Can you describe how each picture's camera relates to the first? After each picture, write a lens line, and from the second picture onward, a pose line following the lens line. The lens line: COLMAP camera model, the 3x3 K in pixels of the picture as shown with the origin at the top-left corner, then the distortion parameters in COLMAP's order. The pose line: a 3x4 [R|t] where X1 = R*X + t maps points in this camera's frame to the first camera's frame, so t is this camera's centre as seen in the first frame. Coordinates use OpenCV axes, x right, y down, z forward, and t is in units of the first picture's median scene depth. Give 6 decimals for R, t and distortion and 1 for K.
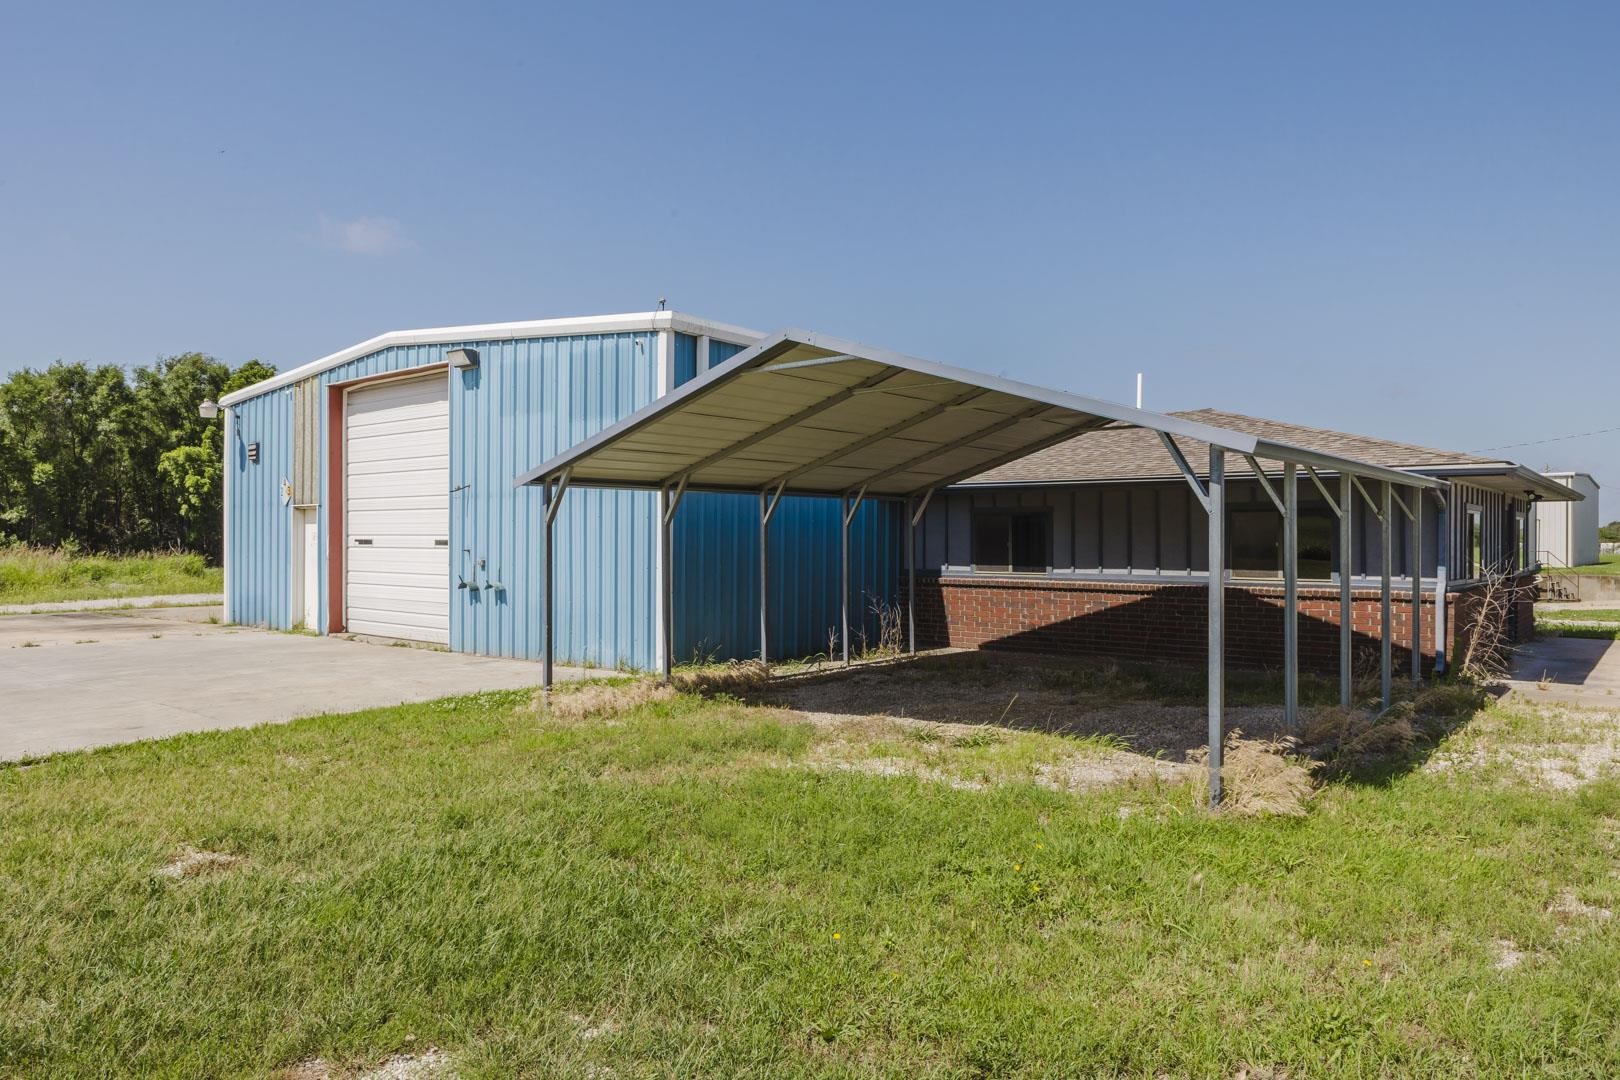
lens RADIAL K [[1064.0, 0, 809.3], [0, 1064.0, 539.2], [0, 0, 1]] dist [0.020516, -0.001367]
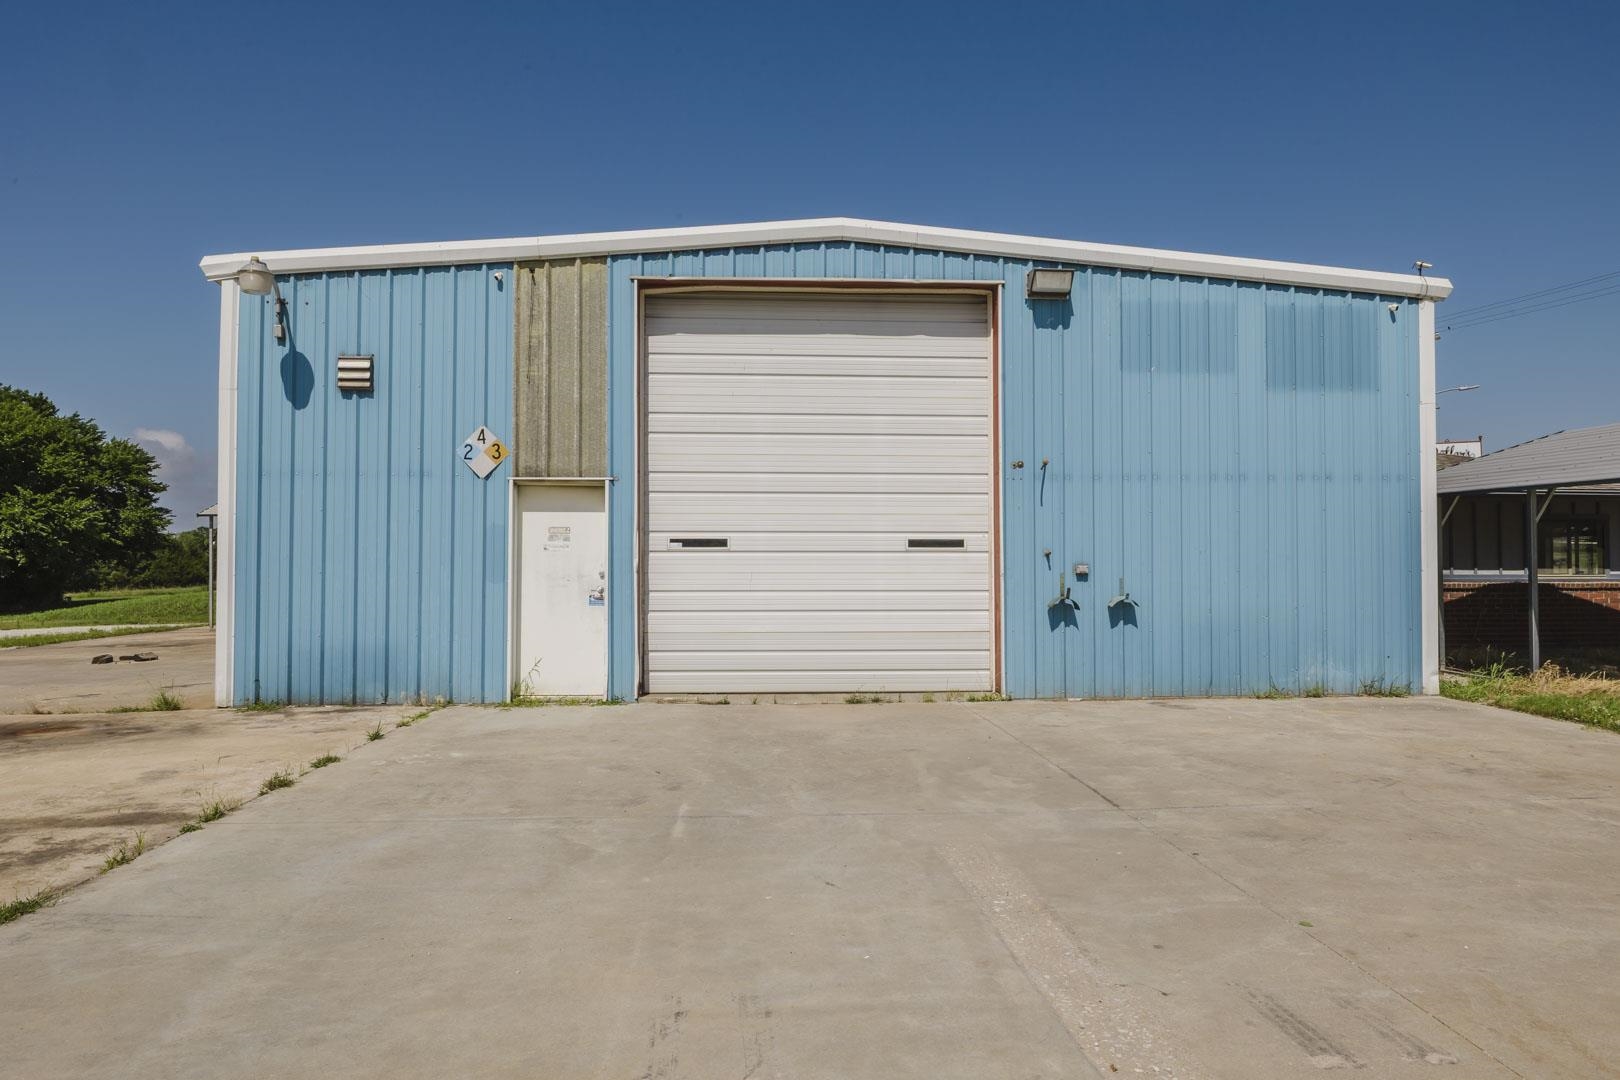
lens RADIAL K [[1064.0, 0, 809.7], [0, 1064.0, 536.7], [0, 0, 1]] dist [0.020516, -0.001367]
pose [[0.724189, 0.012543, 0.689488, -0.902491], [0.001799, 0.999797, -0.020077, 0.012992], [-0.689600, 0.015780, 0.724019, 0.581624]]
